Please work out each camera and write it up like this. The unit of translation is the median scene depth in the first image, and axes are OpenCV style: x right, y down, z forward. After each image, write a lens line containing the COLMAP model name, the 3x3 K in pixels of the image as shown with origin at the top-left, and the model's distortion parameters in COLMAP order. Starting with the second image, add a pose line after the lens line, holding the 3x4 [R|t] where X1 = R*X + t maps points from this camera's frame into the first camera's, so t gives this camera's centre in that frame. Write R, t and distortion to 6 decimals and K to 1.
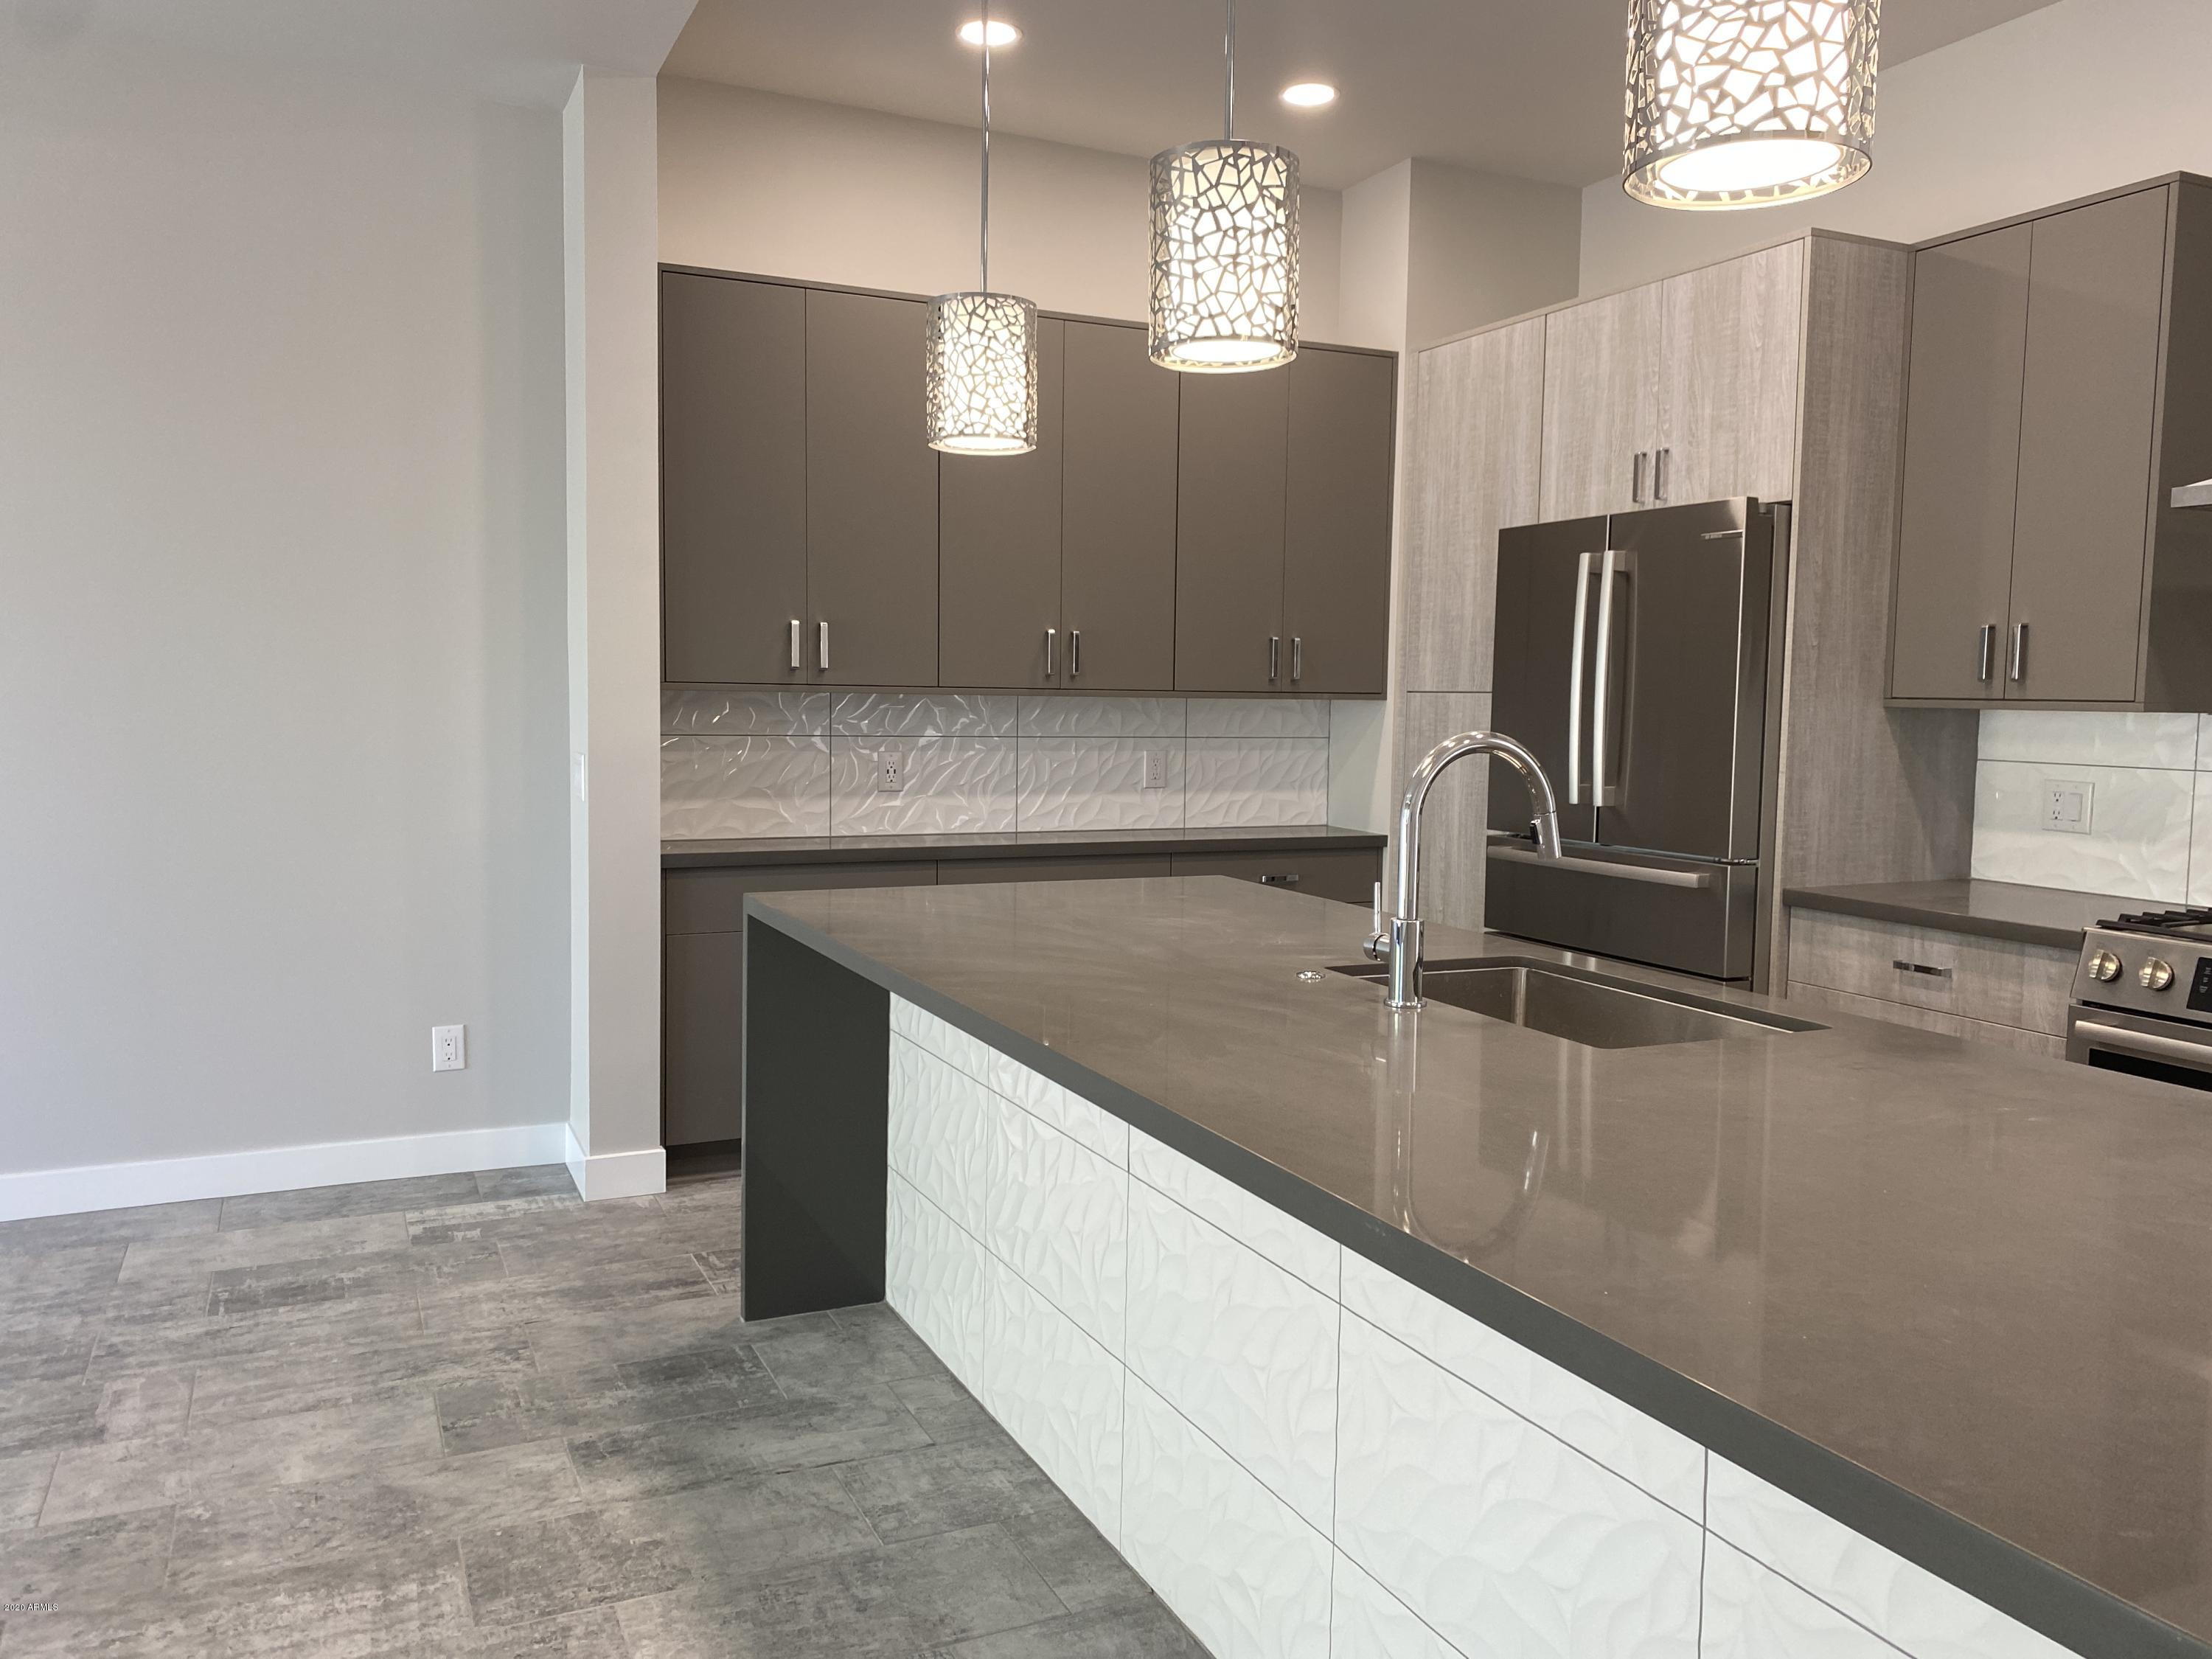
lens RADIAL K [[1655.5, 0, 1117.4], [0, 1655.5, 828.9], [0, 0, 1]] dist [0.016969, -0.024969]
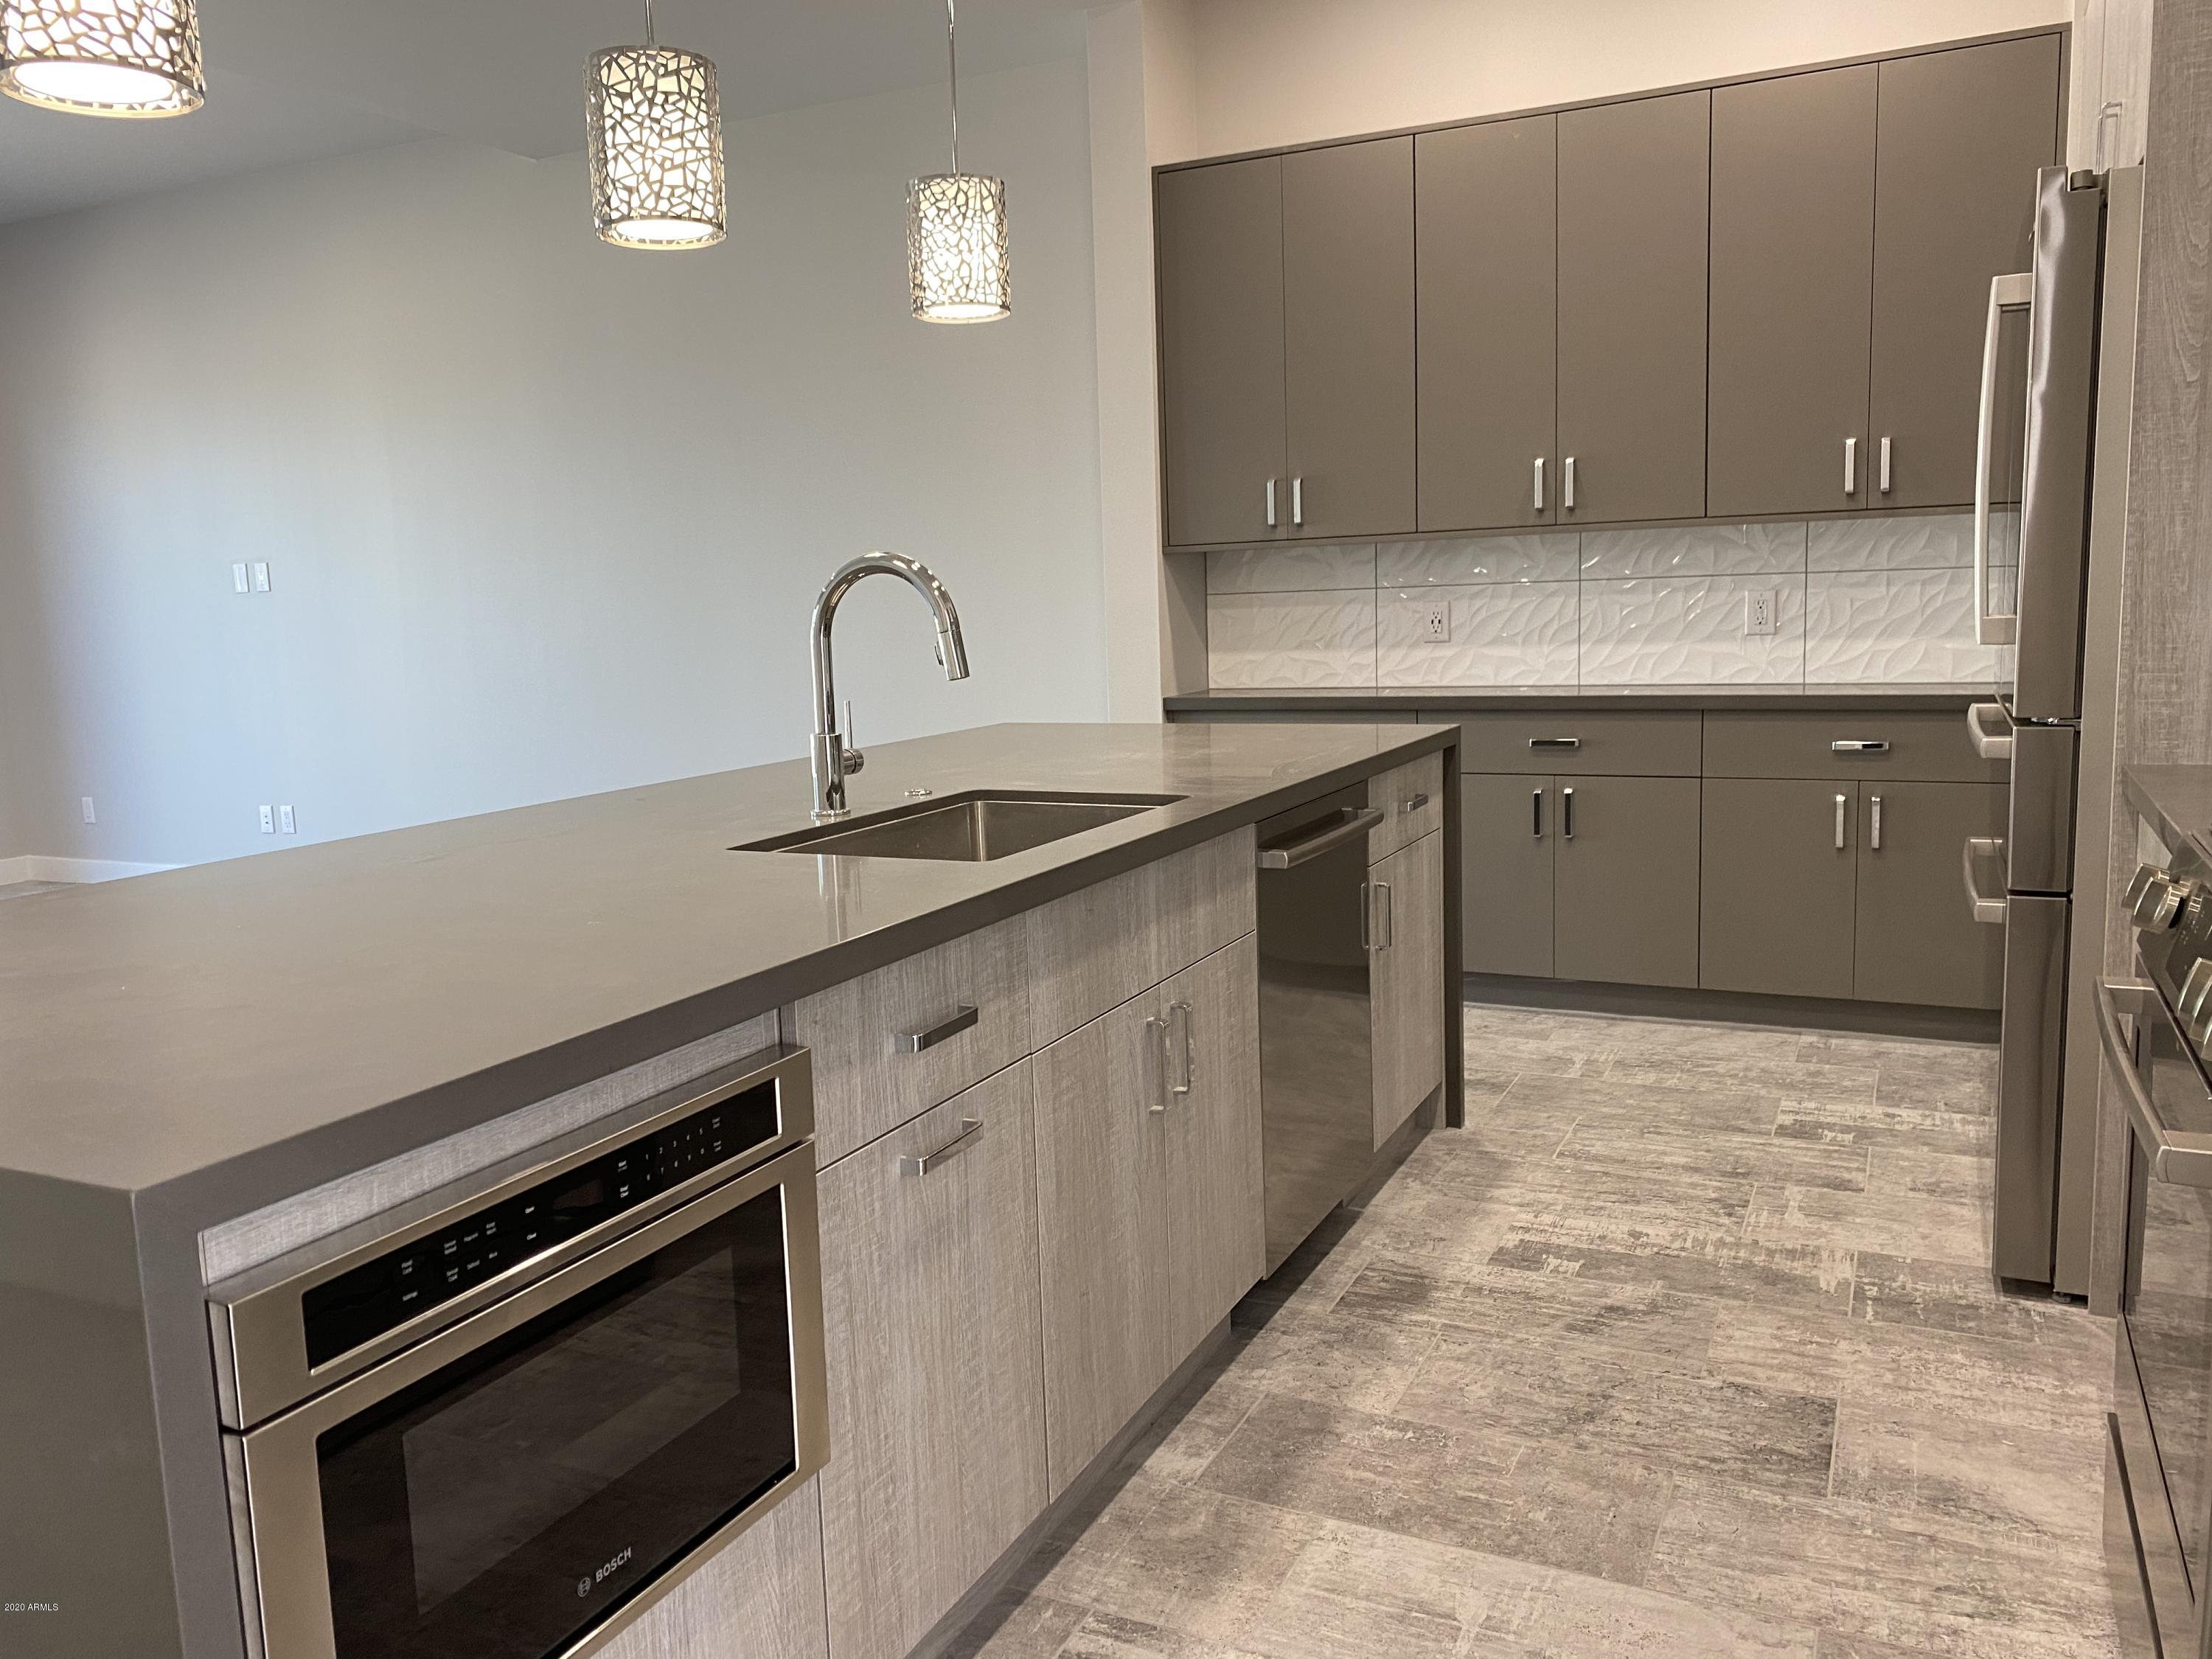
lens RADIAL K [[1655.5, 0, 1115.0], [0, 1655.5, 824.2], [0, 0, 1]] dist [0.016969, -0.024969]
pose [[0.638634, 0.072201, -0.766116, 0.504242], [-0.014566, 0.996544, 0.081775, 0.007801], [0.769373, -0.041065, 0.637479, 0.215828]]
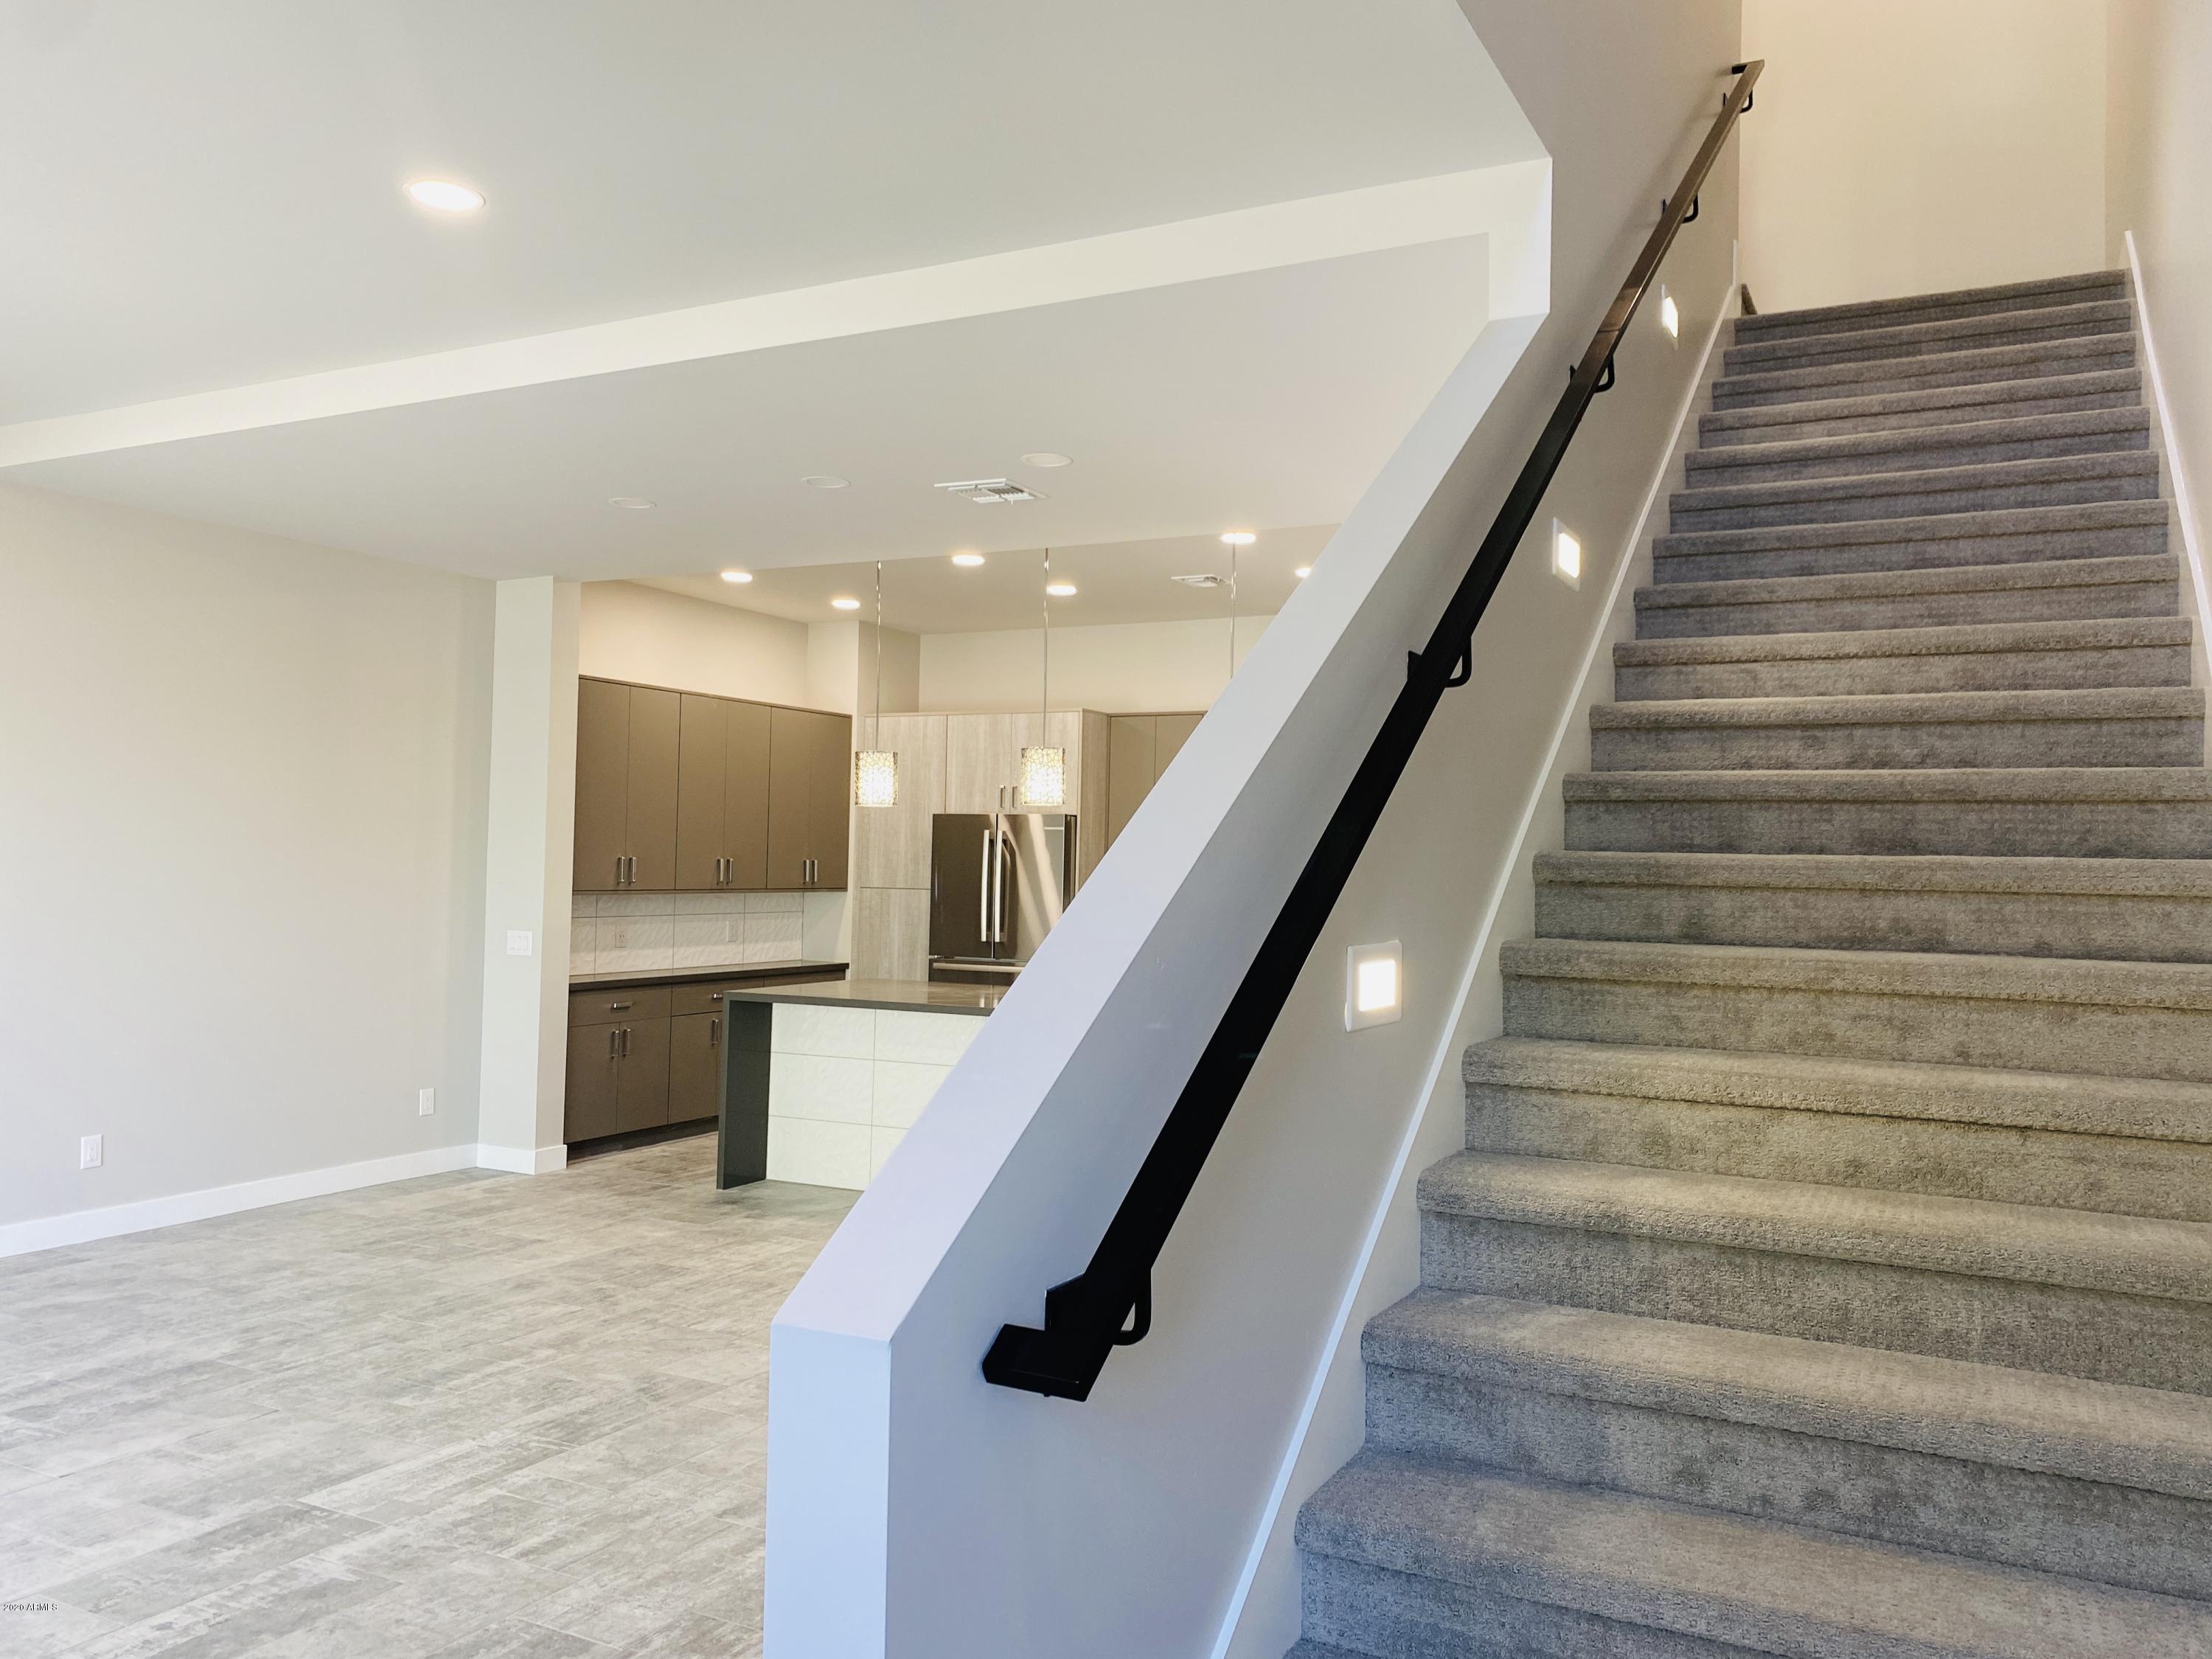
lens RADIAL K [[1655.5, 0, 1093.6], [0, 1655.5, 825.3], [0, 0, 1]] dist [0.016969, -0.024969]
pose [[0.800629, 0.012574, 0.599028, -0.806683], [0.045119, 0.995676, -0.081204, 0.014846], [-0.597459, 0.092041, 0.796600, -0.750526]]
